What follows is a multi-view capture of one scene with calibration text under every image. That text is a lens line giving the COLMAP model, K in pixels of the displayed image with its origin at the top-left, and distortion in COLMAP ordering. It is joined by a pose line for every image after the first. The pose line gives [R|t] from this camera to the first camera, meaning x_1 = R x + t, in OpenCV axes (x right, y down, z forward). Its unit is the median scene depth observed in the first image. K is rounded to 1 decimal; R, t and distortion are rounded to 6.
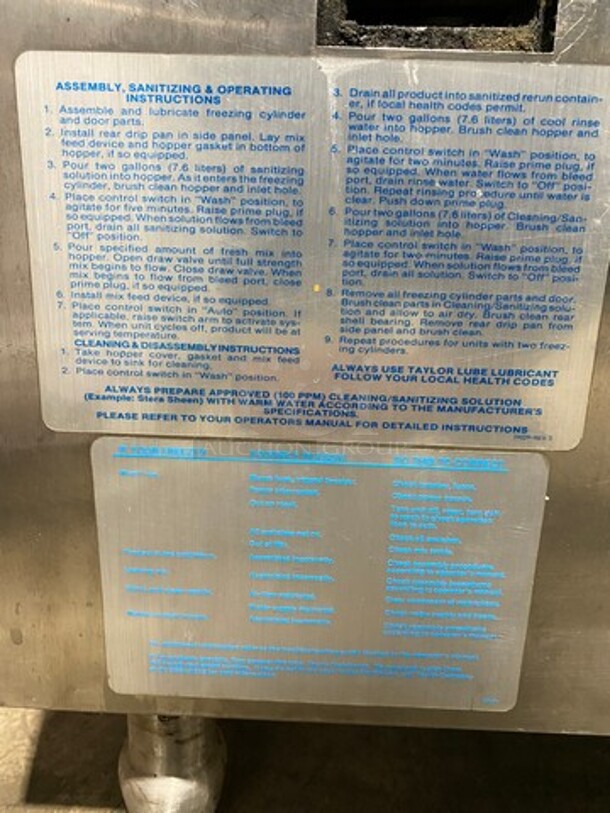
lens RADIAL K [[618.5, 0, 304.5], [0, 618.5, 405.8], [0, 0, 1]] dist [0.033731, -0.040685]
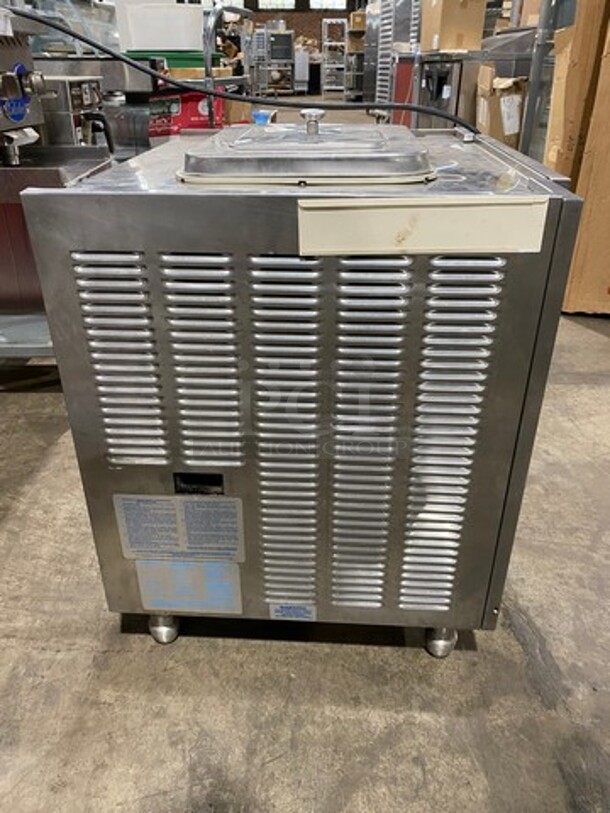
lens RADIAL K [[618.5, 0, 305.3], [0, 618.5, 407.1], [0, 0, 1]] dist [0.033731, -0.040685]
pose [[0.998607, -0.007062, -0.052299, 1.183784], [0.018808, 0.973559, 0.227658, -2.128198], [0.049308, -0.228325, 0.972336, -3.189798]]
